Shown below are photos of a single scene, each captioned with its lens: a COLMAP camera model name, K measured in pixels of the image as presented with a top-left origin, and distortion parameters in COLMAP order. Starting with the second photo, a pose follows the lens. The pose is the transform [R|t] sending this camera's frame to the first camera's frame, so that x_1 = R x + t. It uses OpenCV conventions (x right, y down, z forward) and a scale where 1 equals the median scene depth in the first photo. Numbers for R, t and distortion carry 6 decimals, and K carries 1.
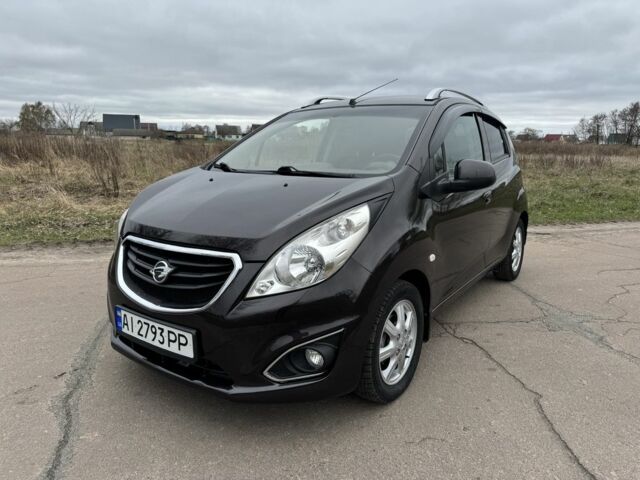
lens RADIAL K [[466.4, 0, 320.0], [0, 466.4, 240.0], [0, 0, 1]] dist [0.005581, -0.004860]
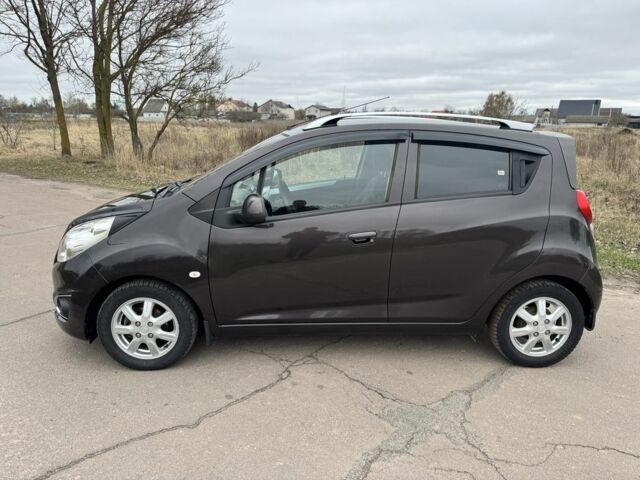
lens RADIAL K [[466.4, 0, 320.0], [0, 466.4, 240.0], [0, 0, 1]] dist [0.005581, -0.004860]
pose [[0.604818, 0.192391, -0.772775, 1.297788], [-0.169104, 0.979277, 0.111451, -0.223039], [0.778202, 0.063271, 0.624818, 0.519037]]
